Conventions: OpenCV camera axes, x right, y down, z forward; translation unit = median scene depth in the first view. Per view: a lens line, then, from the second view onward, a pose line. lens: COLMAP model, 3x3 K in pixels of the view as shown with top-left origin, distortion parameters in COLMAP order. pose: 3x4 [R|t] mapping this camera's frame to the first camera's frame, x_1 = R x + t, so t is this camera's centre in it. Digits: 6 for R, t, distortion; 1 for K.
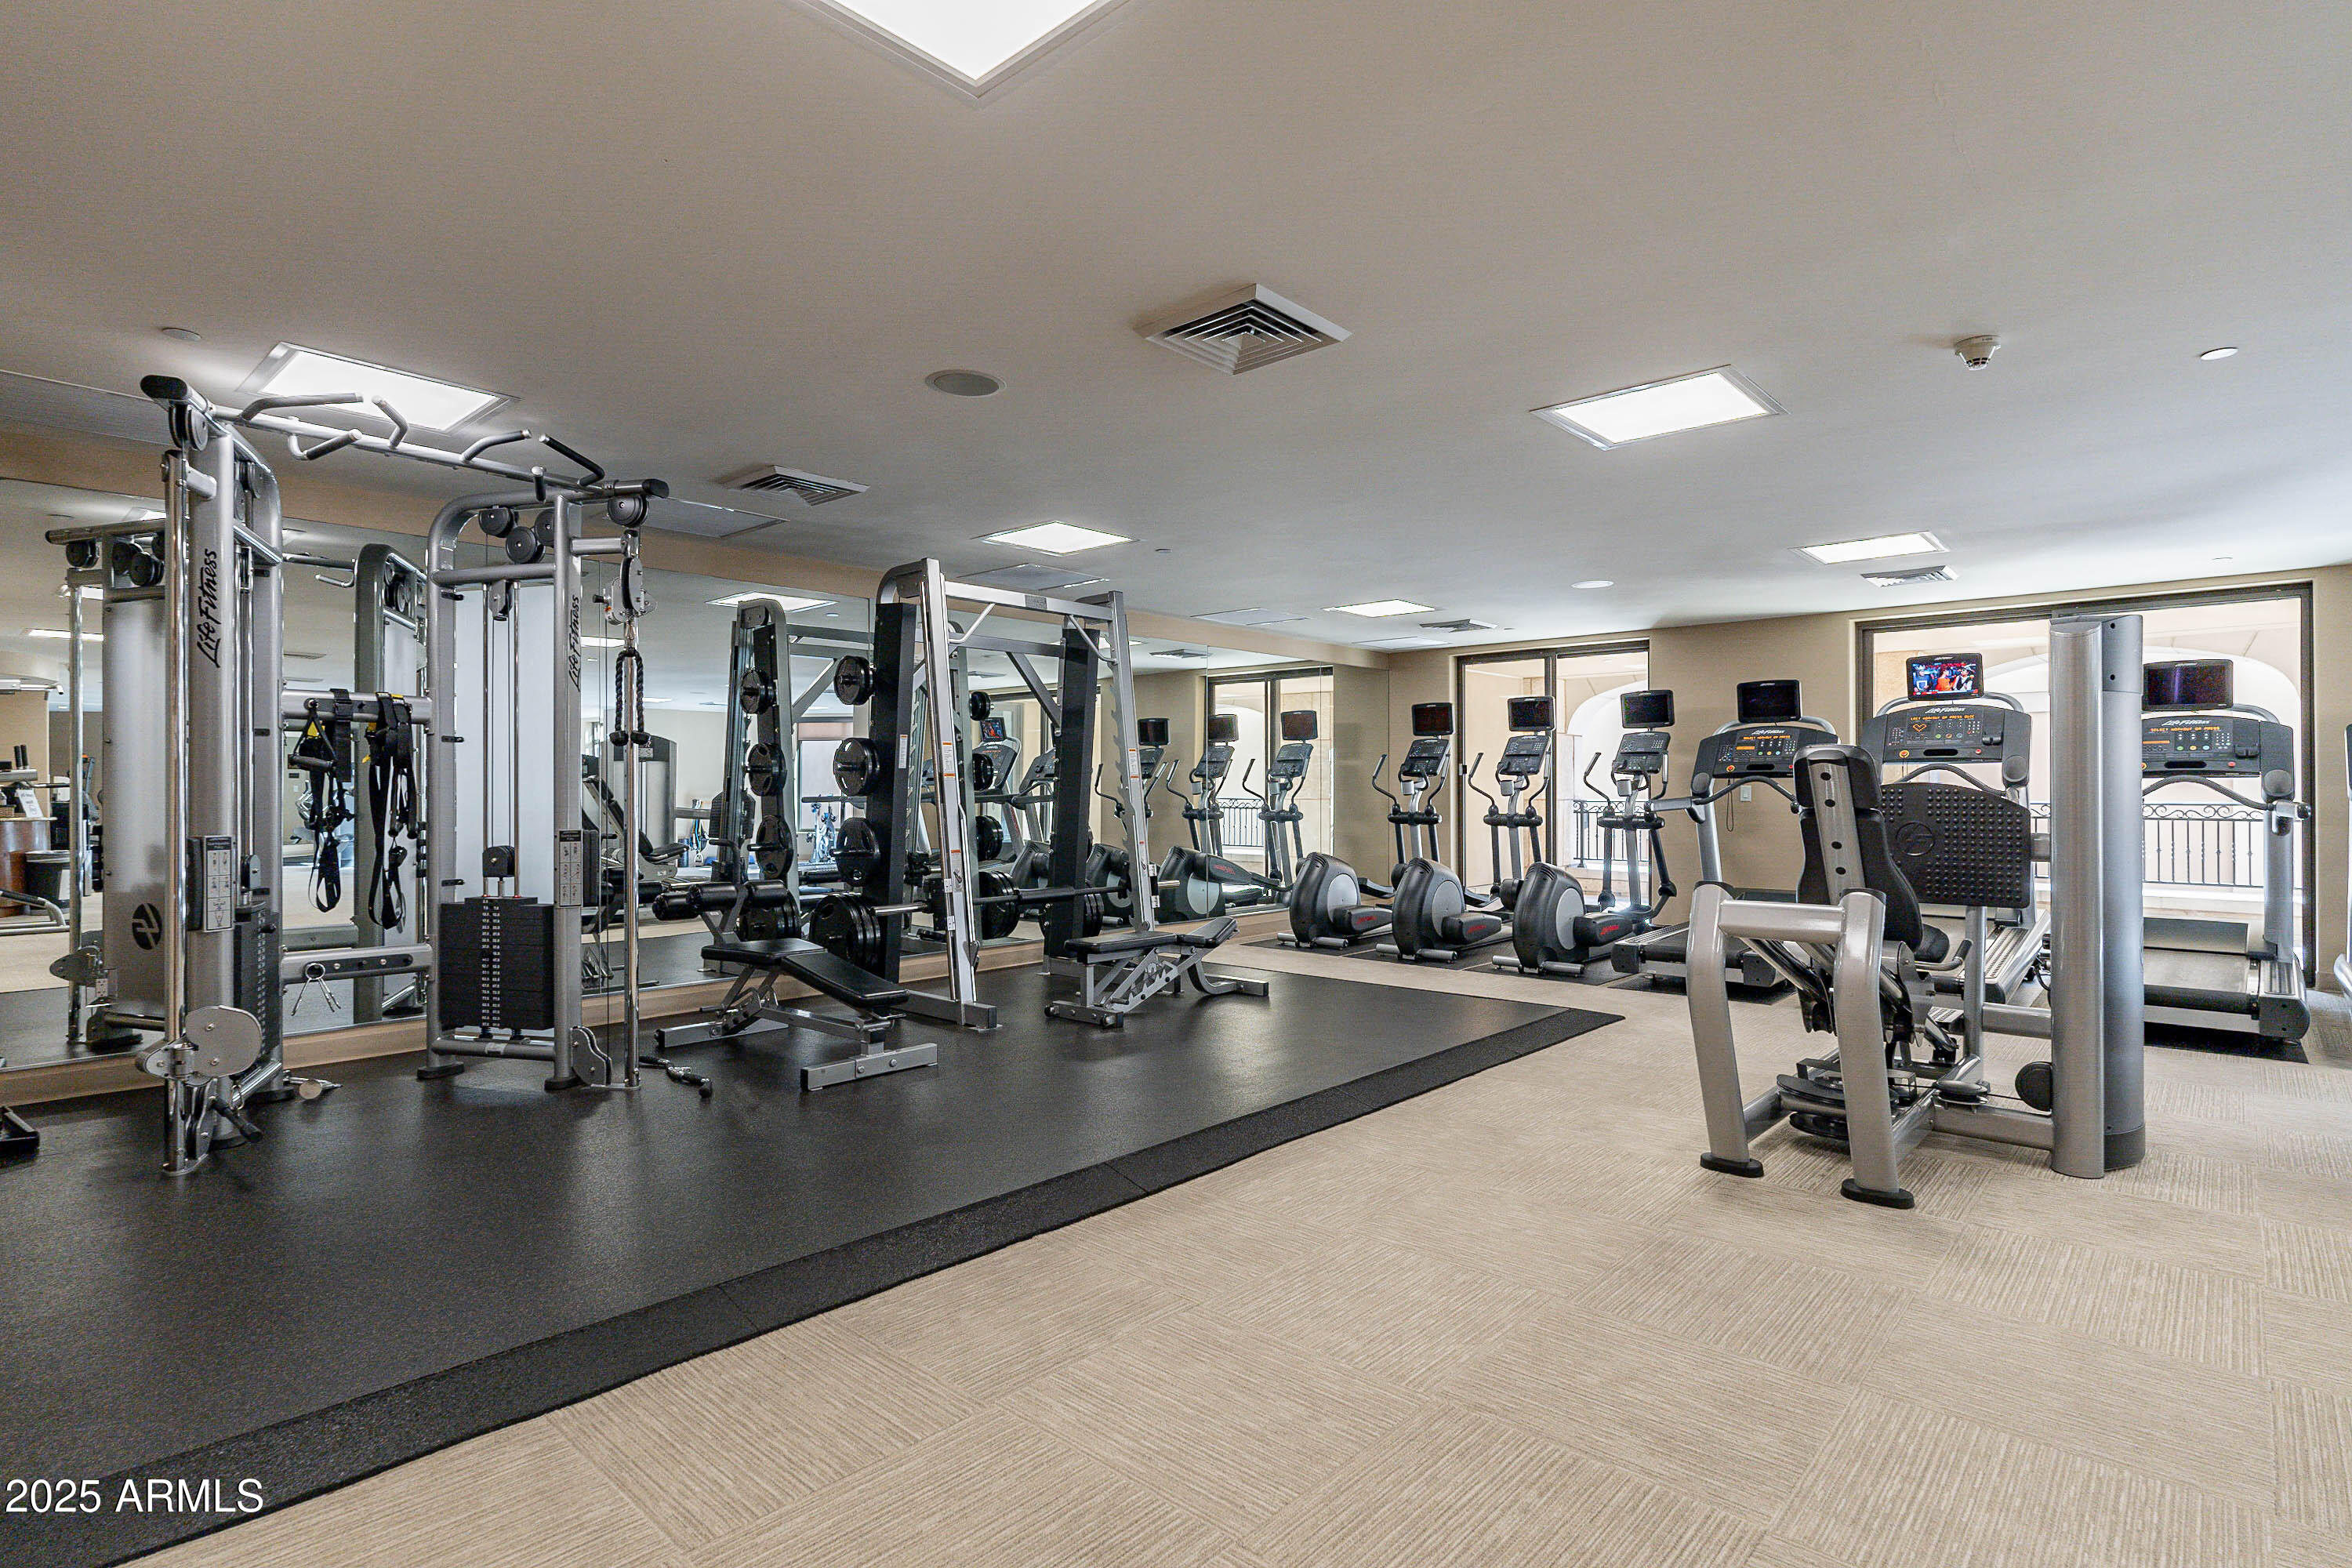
lens RADIAL K [[1169.4, 0, 1170.4], [0, 1169.4, 790.4], [0, 0, 1]] dist [0.001913, -0.000502]
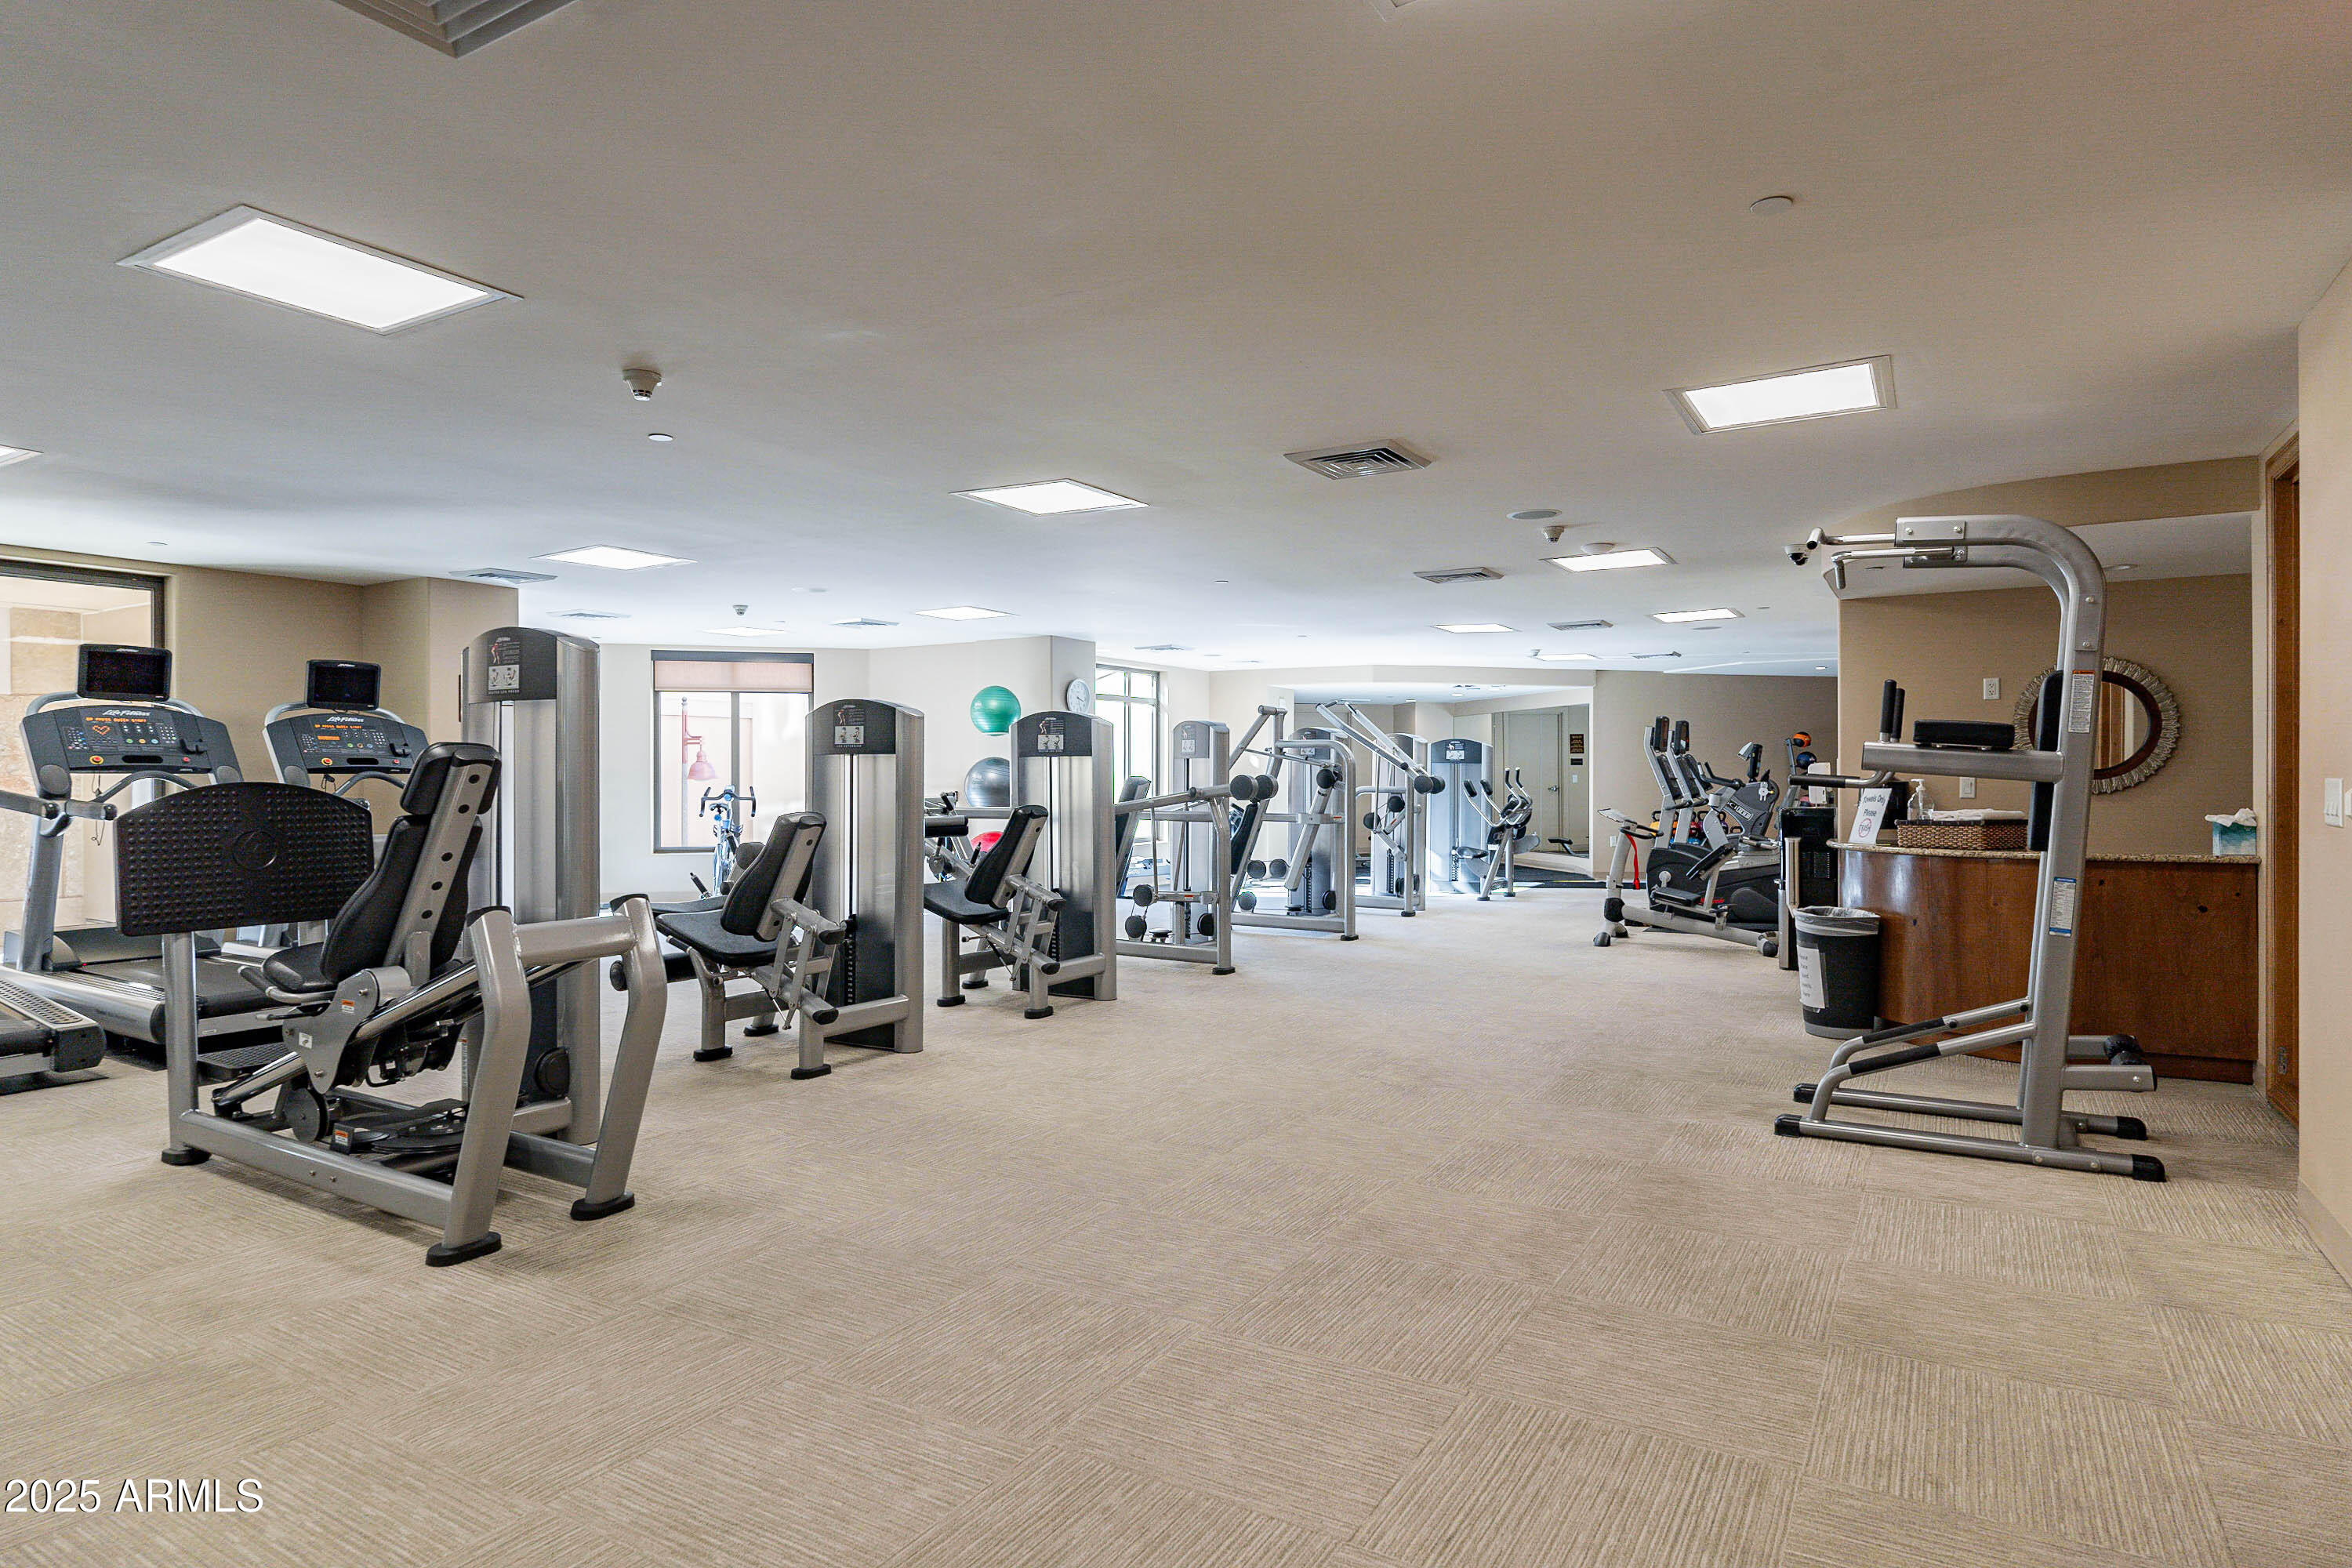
lens RADIAL K [[1283.7, 0, 1182.0], [0, 1283.7, 780.3], [0, 0, 1]] dist [0.000292, -0.000054]
pose [[-0.187275, -0.003018, 0.982303, -0.559208], [0.001318, 0.999994, 0.003324, -0.015135], [-0.982307, 0.001917, -0.187270, 0.742249]]
